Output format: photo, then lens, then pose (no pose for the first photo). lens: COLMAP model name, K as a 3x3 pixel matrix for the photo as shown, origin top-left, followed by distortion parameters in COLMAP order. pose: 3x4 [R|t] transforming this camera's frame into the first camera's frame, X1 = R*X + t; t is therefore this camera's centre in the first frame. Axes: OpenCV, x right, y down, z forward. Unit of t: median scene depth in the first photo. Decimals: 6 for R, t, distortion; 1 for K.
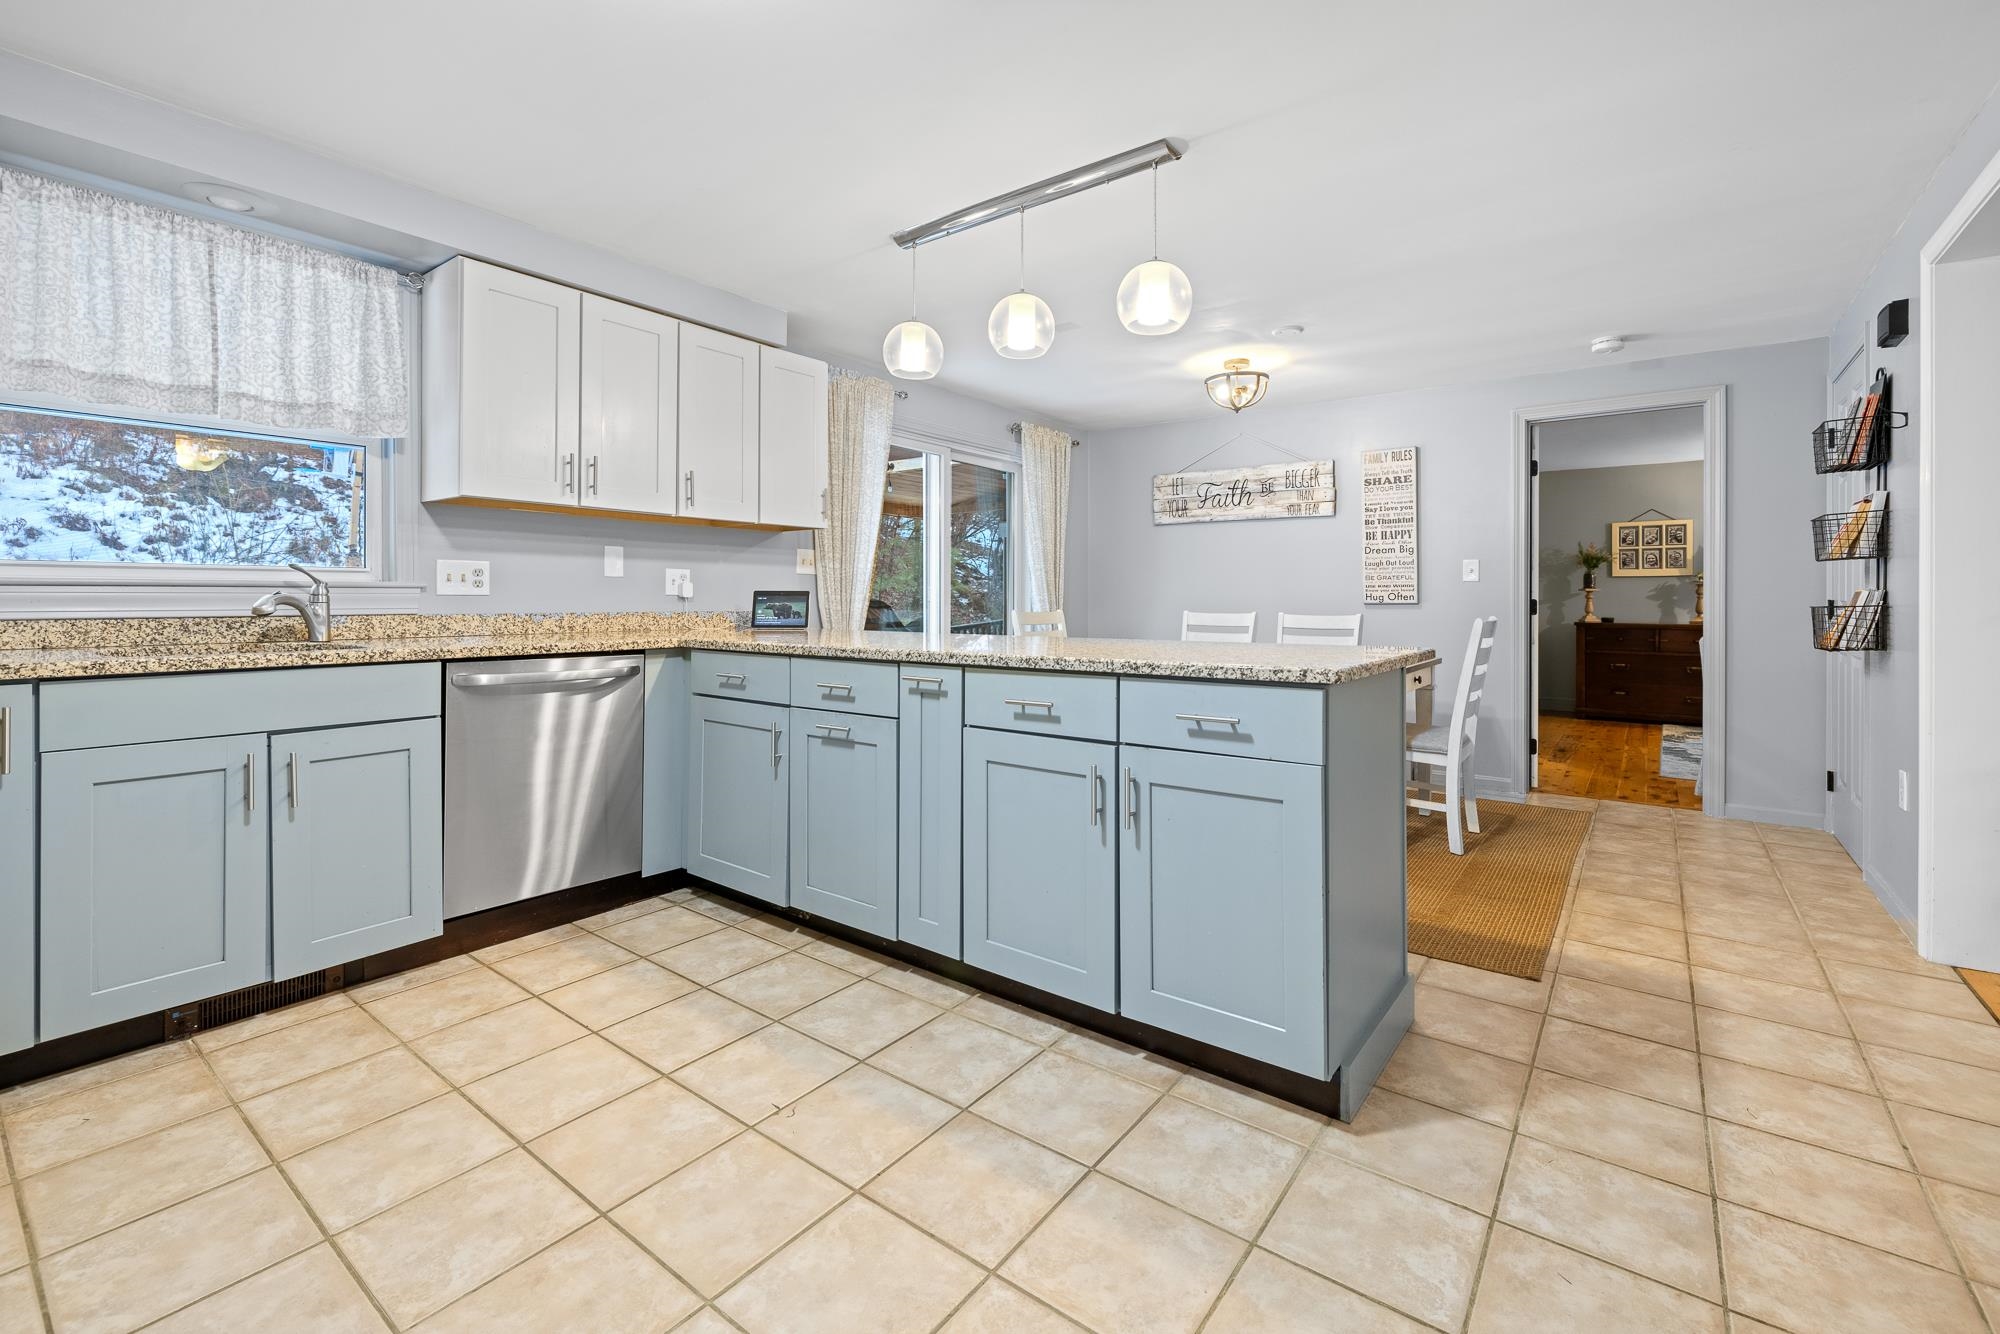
lens RADIAL K [[869.3, 0, 987.9], [0, 869.3, 599.6], [0, 0, 1]] dist [-0.000241, 0.000007]
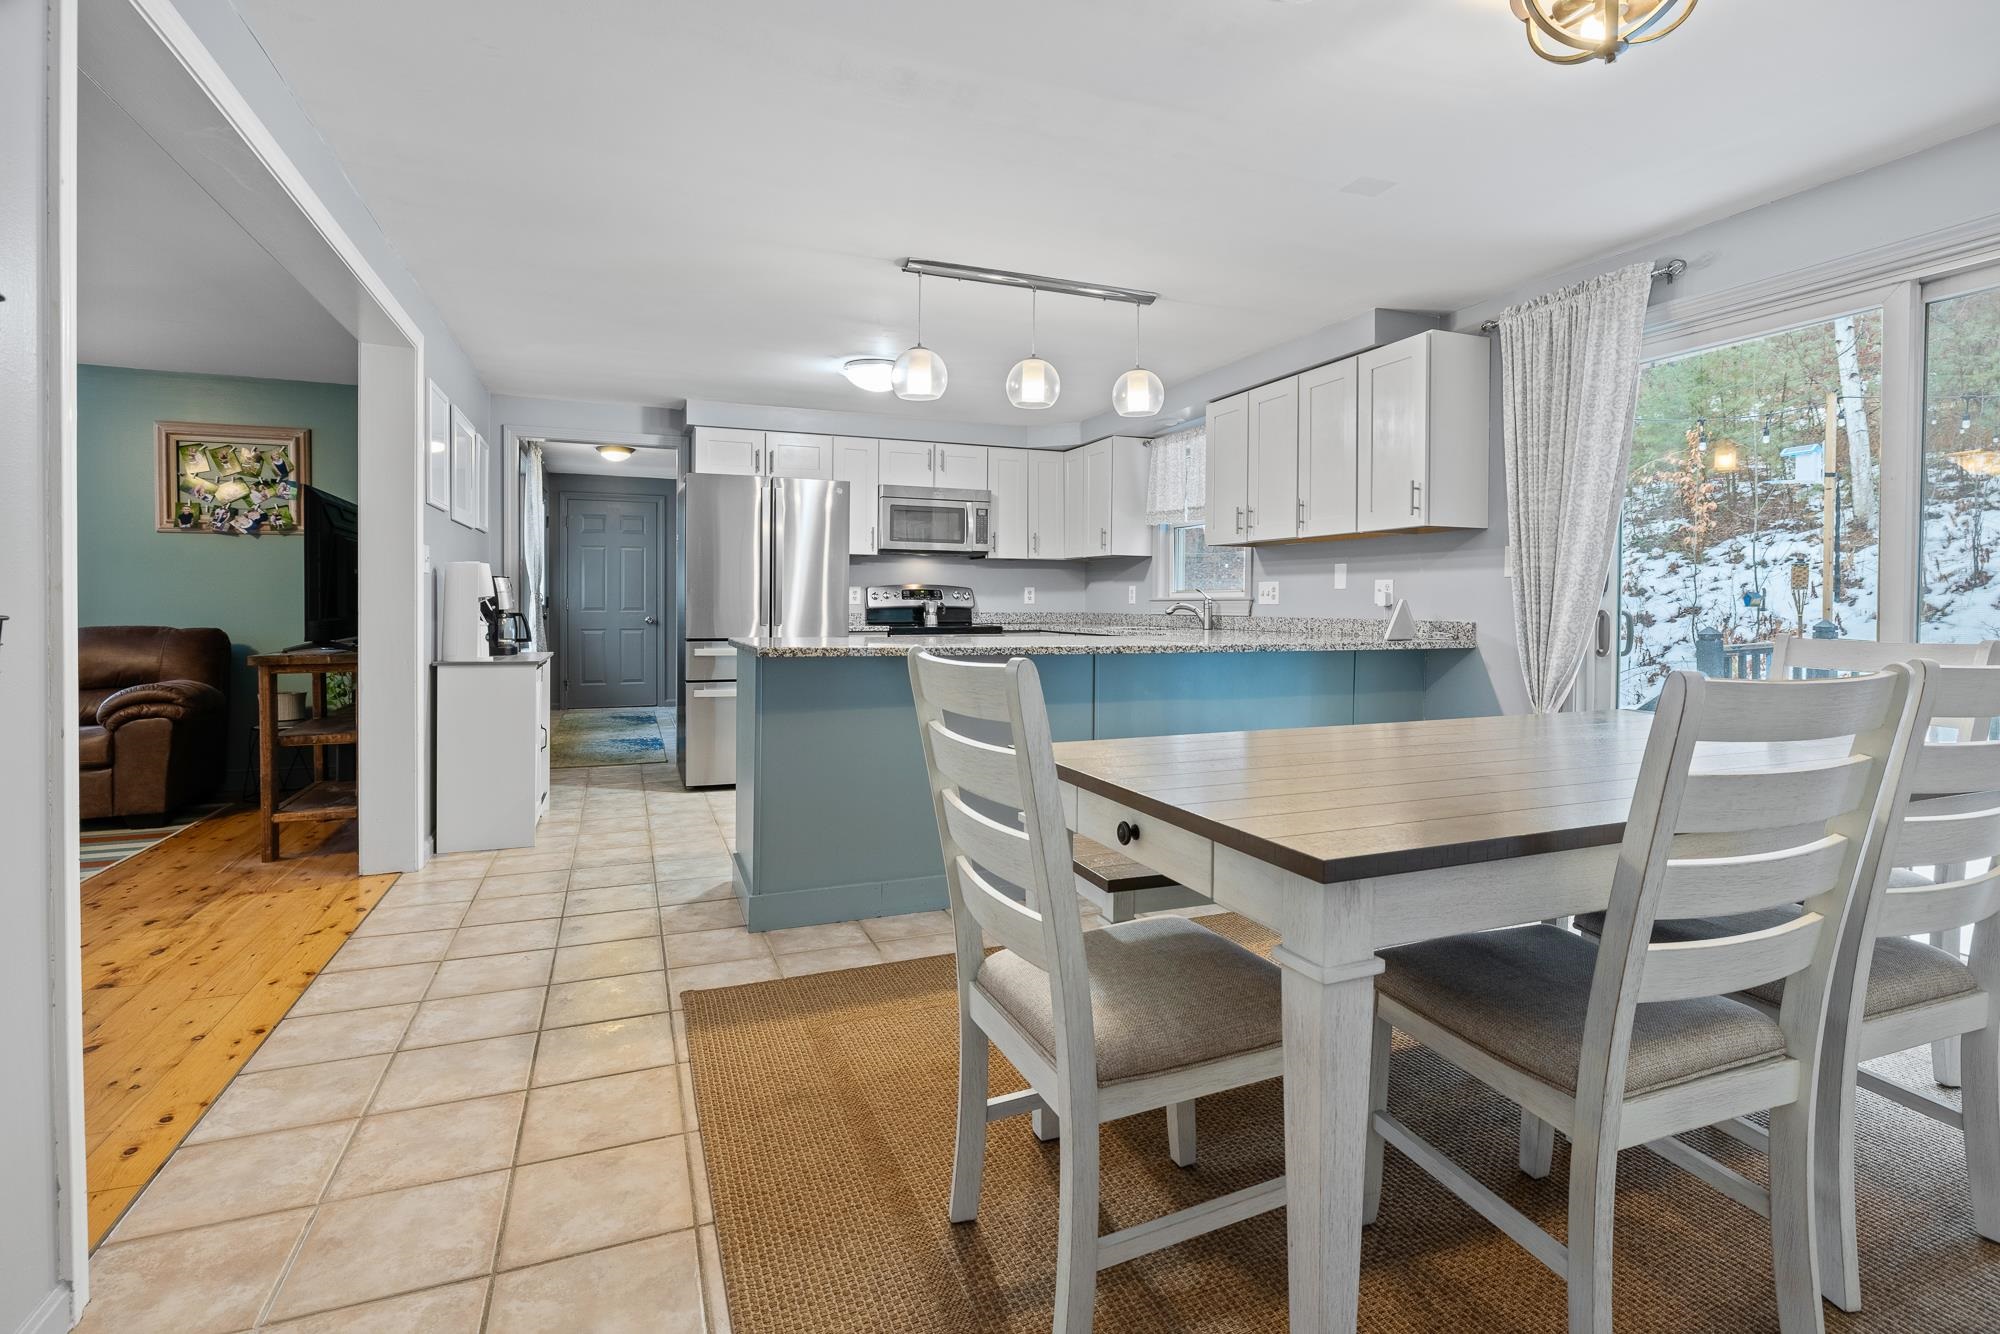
lens RADIAL K [[968.3, 0, 1017.8], [0, 968.3, 611.6], [0, 0, 1]] dist [0.001829, 0.000467]
pose [[-0.505681, 0.001643, -0.862719, 1.363243], [-0.007394, 0.999953, 0.006238, -0.000242], [0.862689, 0.009534, -0.505645, 1.848048]]
